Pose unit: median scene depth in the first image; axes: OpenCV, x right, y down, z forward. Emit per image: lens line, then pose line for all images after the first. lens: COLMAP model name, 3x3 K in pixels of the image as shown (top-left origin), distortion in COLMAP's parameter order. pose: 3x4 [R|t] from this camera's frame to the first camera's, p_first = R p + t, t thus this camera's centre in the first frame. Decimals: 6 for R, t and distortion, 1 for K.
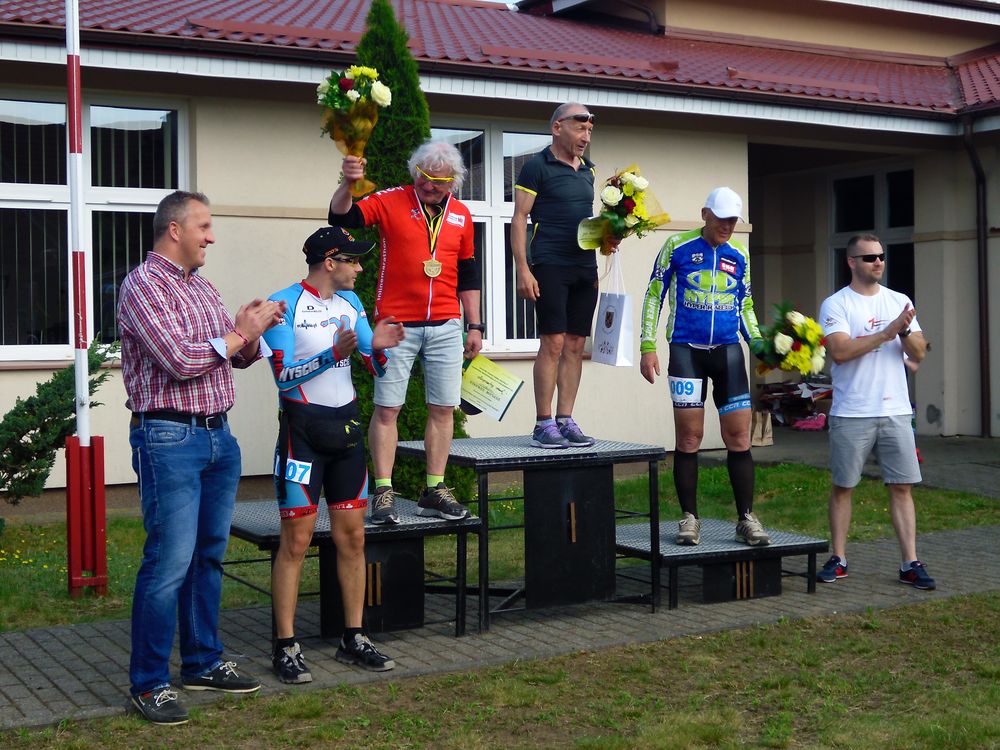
lens RADIAL K [[1498.0, 0, 513.6], [0, 1498.0, 370.4], [0, 0, 1]] dist [-0.070615, 0.000000]
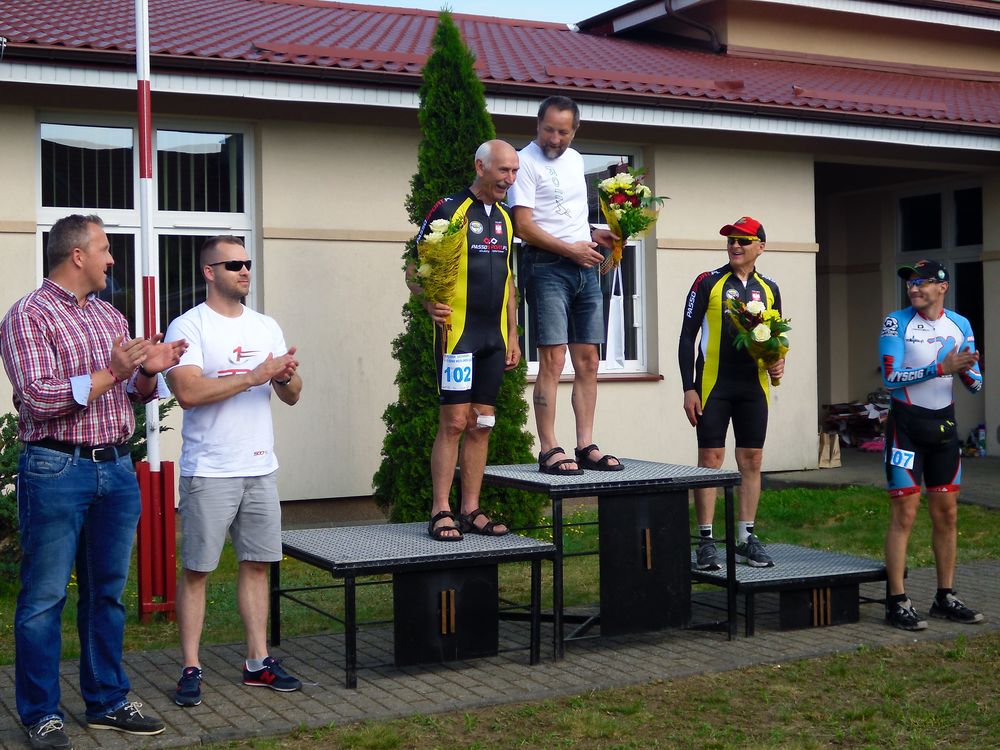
lens RADIAL K [[1498.0, 0, 514.6], [0, 1498.0, 371.5], [0, 0, 1]] dist [-0.070615, 0.000000]
pose [[0.999292, -0.003407, -0.037460, -0.006946], [0.002944, 0.999919, -0.012401, -0.002067], [0.037499, 0.012282, 0.999221, 0.006857]]
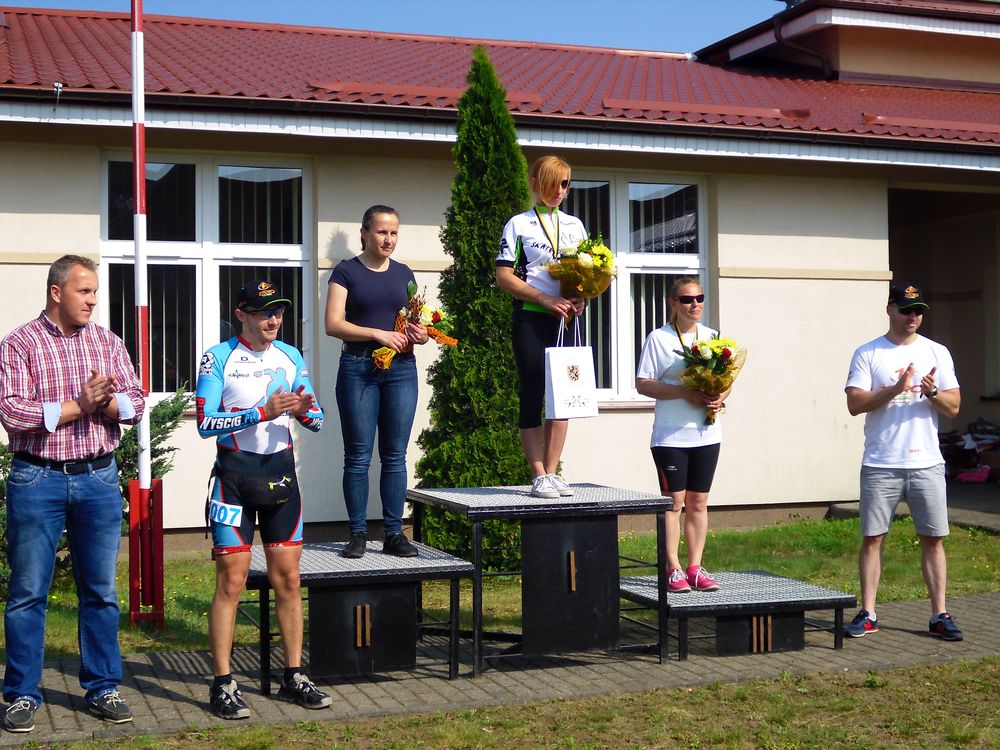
lens RADIAL K [[1498.0, 0, 505.3], [0, 1498.0, 371.4], [0, 0, 1]] dist [-0.070615, 0.000000]
pose [[0.984684, 0.000707, -0.174348, 0.108713], [-0.006120, 0.999516, -0.030514, -0.001365], [0.174242, 0.031113, 0.984211, -0.004939]]
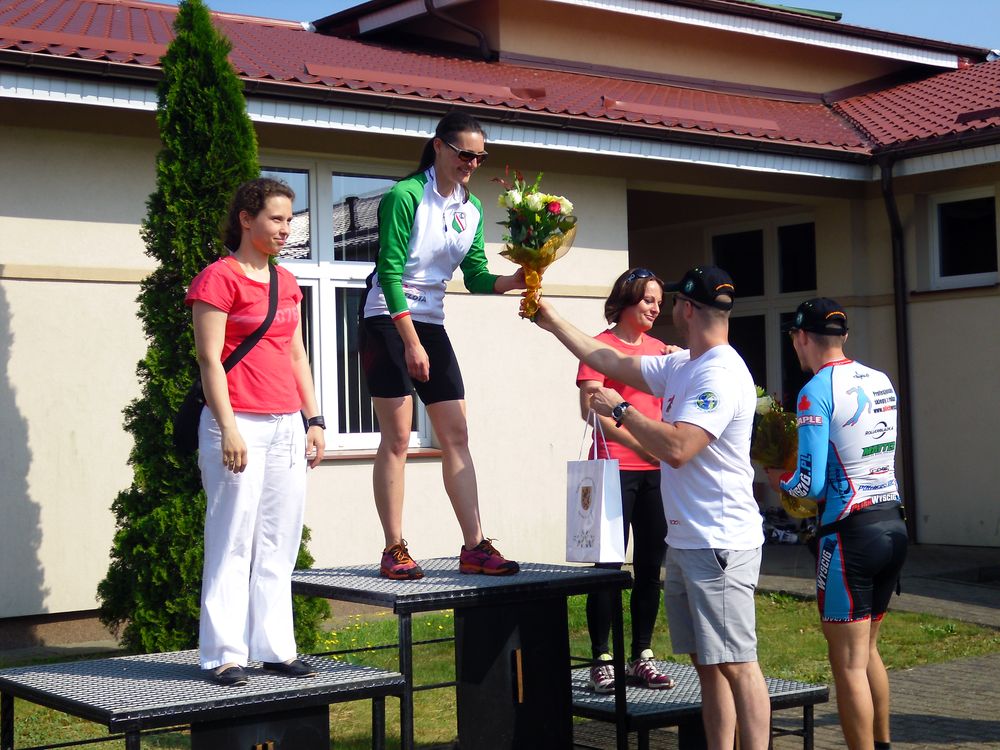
lens RADIAL K [[1775.0, 0, 509.9], [0, 1775.0, 380.5], [0, 0, 1]] dist [-0.025357, 0.000000]
pose [[0.990684, -0.009279, 0.135863, -0.053450], [0.016054, 0.998677, -0.048854, -0.001798], [-0.135230, 0.050580, 0.989522, 0.073347]]
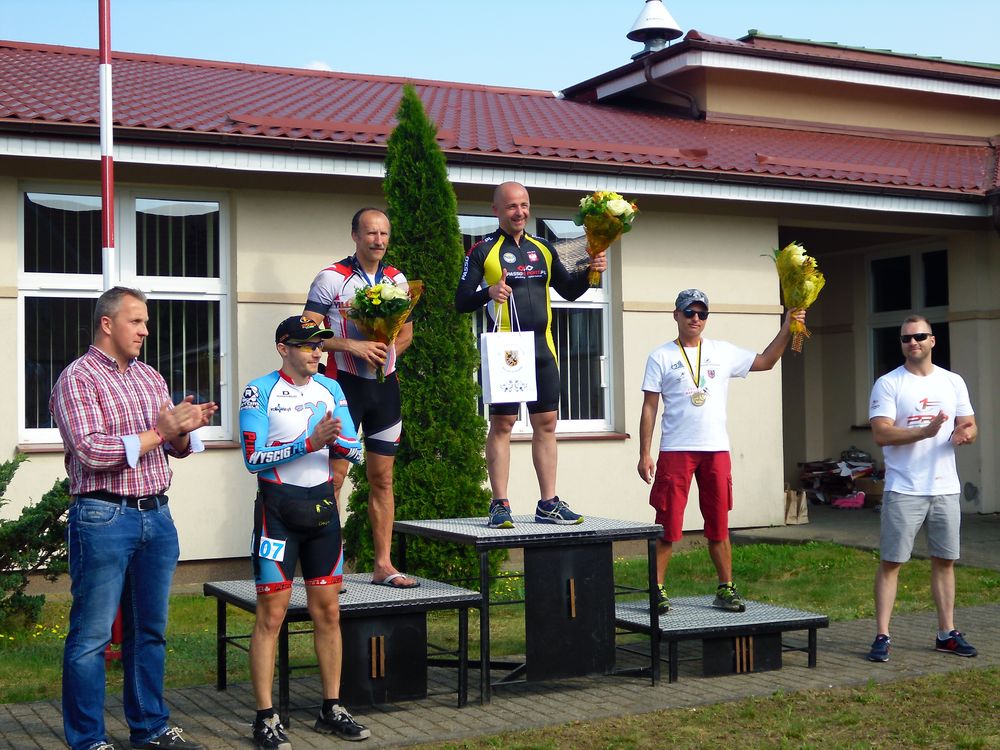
lens RADIAL K [[1498.0, 0, 512.9], [0, 1498.0, 371.8], [0, 0, 1]] dist [-0.070615, 0.000000]
pose [[0.998918, -0.006534, -0.046041, 0.029942], [0.004136, 0.998640, -0.051978, -0.000983], [0.046318, 0.051731, 0.997586, -0.029704]]
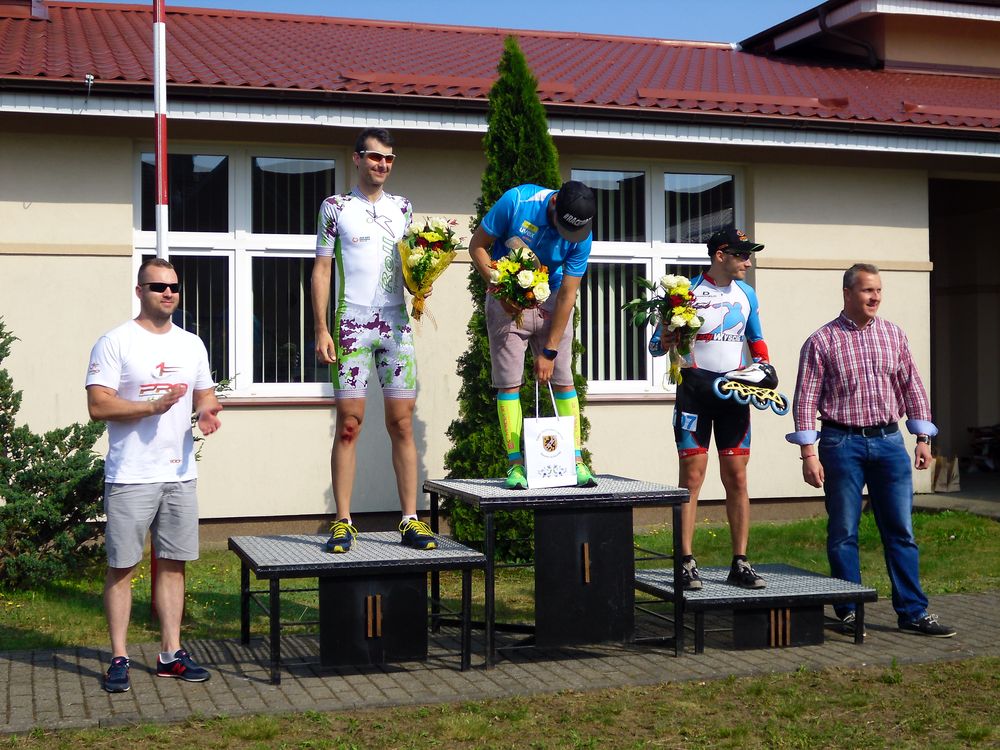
lens RADIAL K [[1498.0, 0, 504.8], [0, 1498.0, 369.7], [0, 0, 1]] dist [-0.070615, 0.000000]
pose [[0.977428, 0.003164, -0.211245, 0.125614], [-0.008932, 0.999613, -0.026356, -0.000603], [0.211079, 0.027648, 0.977078, 0.002389]]
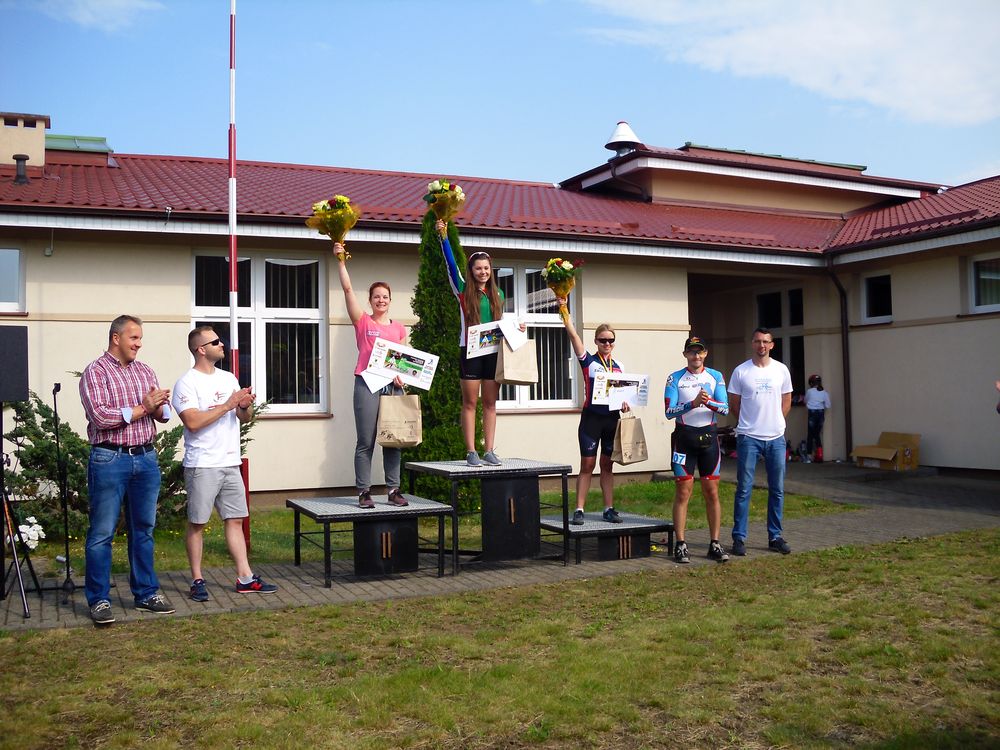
lens RADIAL K [[1013.3, 0, 509.3], [0, 1013.3, 369.8], [0, 0, 1]] dist [-0.167134, 0.000000]
pose [[0.996063, -0.007416, -0.088341, 0.086730], [0.002908, 0.998692, -0.051046, 0.001974], [0.088604, 0.050588, 0.994781, -0.076933]]
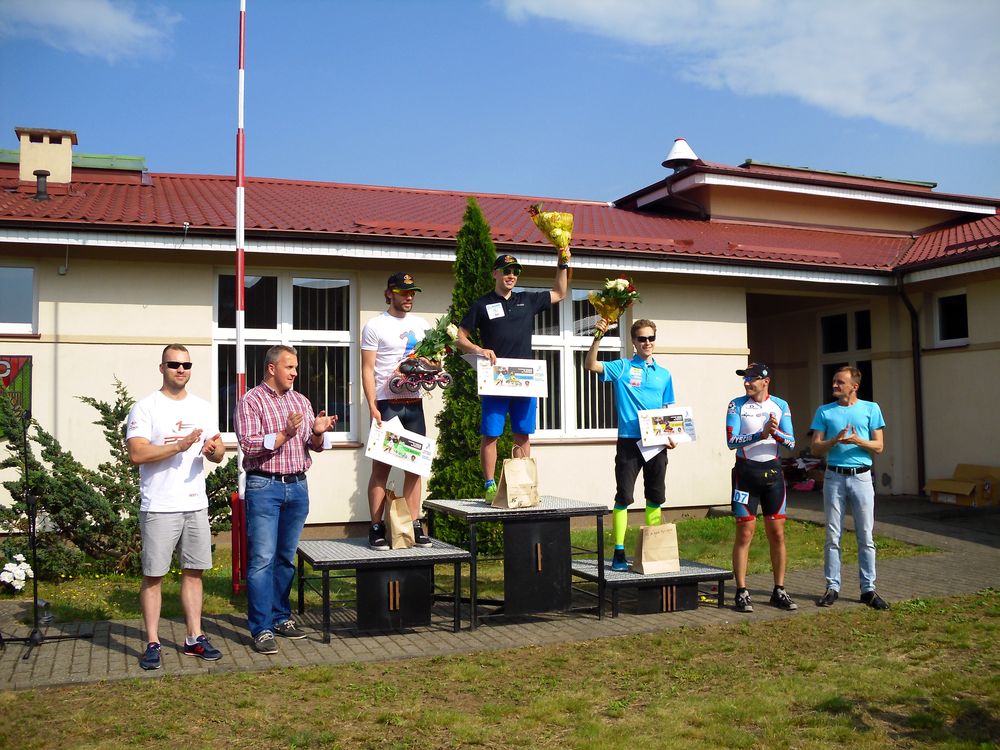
lens RADIAL K [[1013.3, 0, 504.9], [0, 1013.3, 373.6], [0, 0, 1]] dist [-0.167134, 0.000000]
pose [[0.988015, -0.008515, -0.154125, 0.101396], [-0.002808, 0.997321, -0.073095, -0.002956], [0.154335, 0.072652, 0.985344, 0.008751]]
